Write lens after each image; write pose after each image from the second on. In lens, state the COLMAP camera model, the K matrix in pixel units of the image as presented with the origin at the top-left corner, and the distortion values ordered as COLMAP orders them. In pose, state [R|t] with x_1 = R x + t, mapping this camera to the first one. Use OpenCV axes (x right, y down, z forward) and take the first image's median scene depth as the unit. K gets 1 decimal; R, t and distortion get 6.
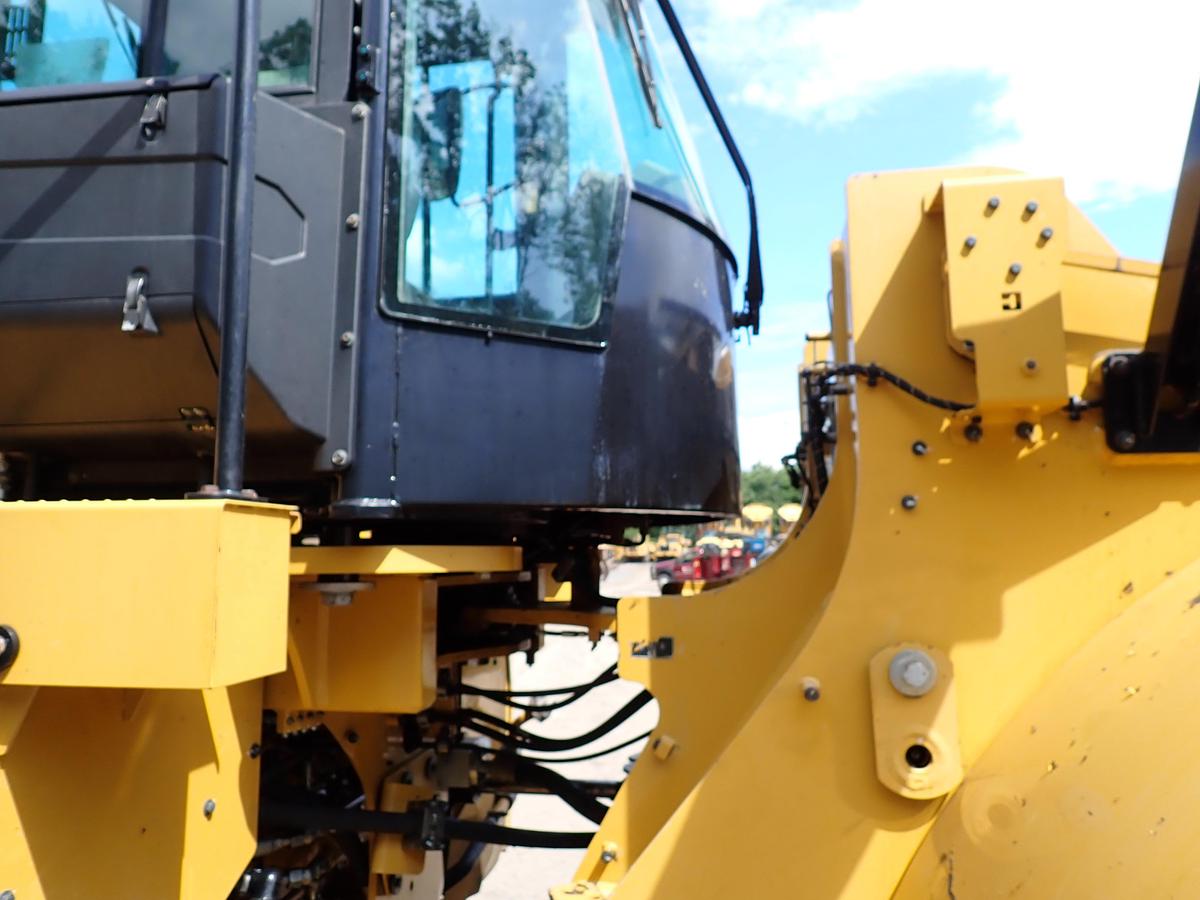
lens RADIAL K [[885.0, 0, 600.9], [0, 885.0, 447.2], [0, 0, 1]] dist [0.011632, -0.008484]
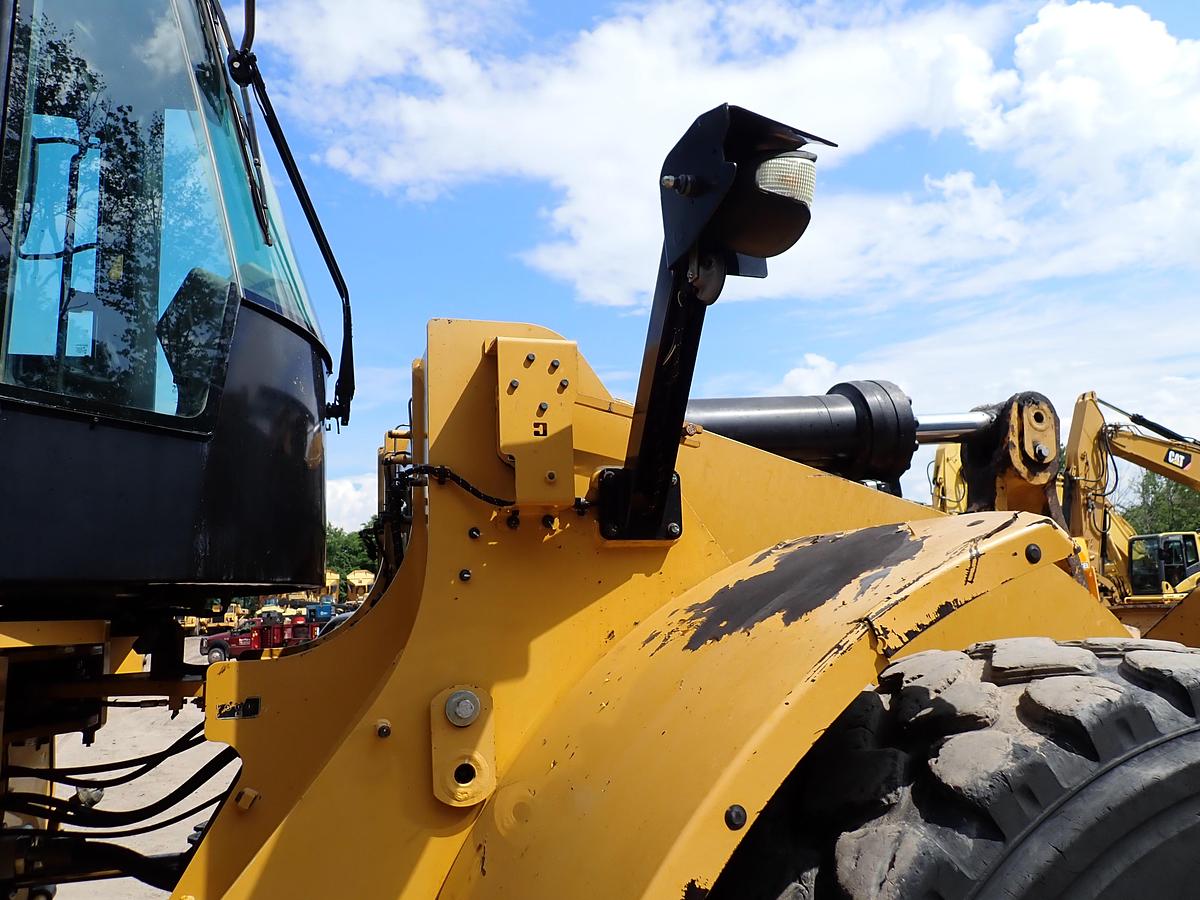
lens RADIAL K [[888.9, 0, 600.0], [0, 888.9, 444.6], [0, 0, 1]] dist [0.009366, -0.000969]
pose [[0.890165, 0.057283, 0.452024, -0.060927], [-0.023557, 0.996525, -0.079895, -0.022842], [-0.455030, 0.060471, 0.888421, -0.205963]]
